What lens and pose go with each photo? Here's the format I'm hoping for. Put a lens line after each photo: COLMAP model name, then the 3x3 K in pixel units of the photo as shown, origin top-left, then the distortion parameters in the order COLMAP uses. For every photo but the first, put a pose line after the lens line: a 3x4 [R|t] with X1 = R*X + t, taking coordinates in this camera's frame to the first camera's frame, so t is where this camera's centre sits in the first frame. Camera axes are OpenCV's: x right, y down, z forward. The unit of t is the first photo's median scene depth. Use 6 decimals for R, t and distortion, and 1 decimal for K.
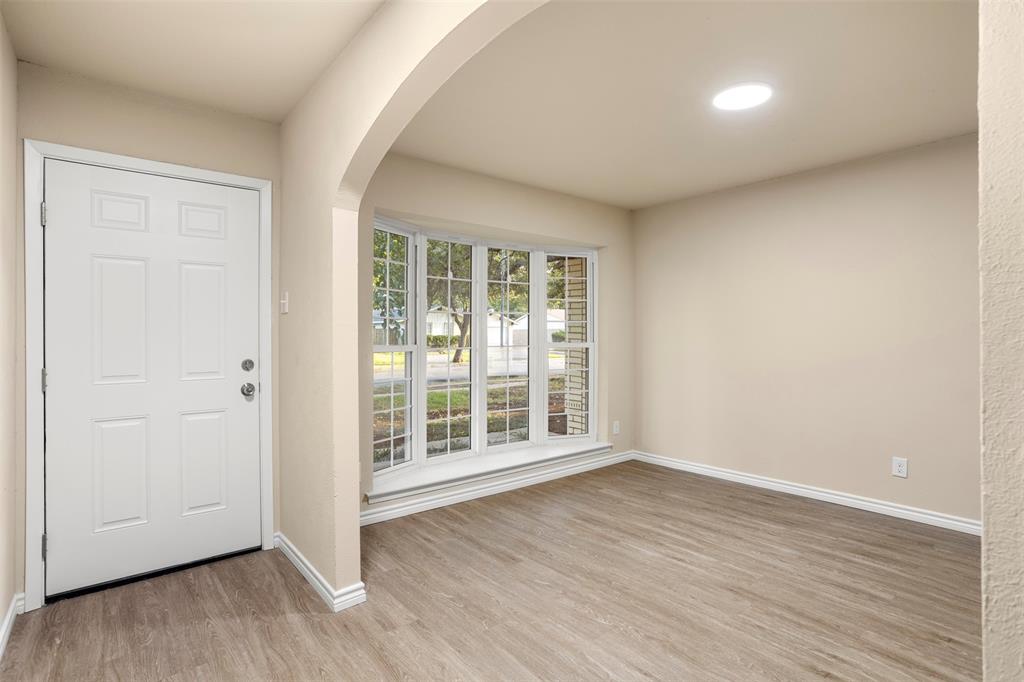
lens RADIAL K [[508.1, 0, 509.5], [0, 508.1, 334.3], [0, 0, 1]] dist [-0.057464, 0.030288]
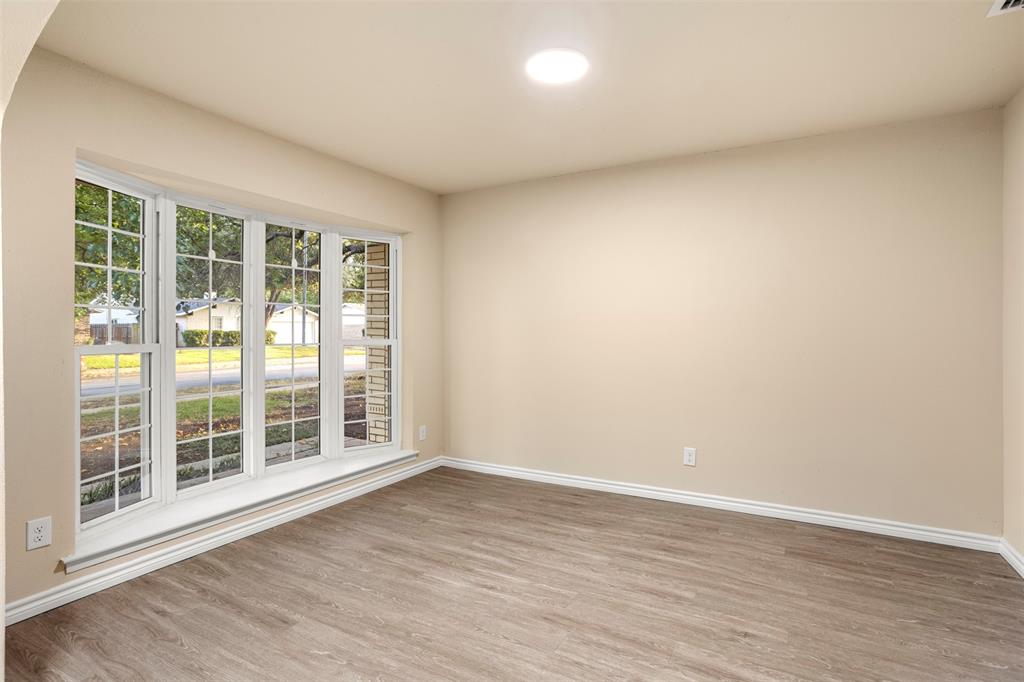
lens RADIAL K [[508.1, 0, 509.5], [0, 508.1, 334.3], [0, 0, 1]] dist [-0.057464, 0.030288]
pose [[0.934635, -0.001120, 0.355606, 0.048790], [-0.002214, 0.999957, 0.008969, -0.001553], [-0.355600, -0.009170, 0.934593, 0.140196]]
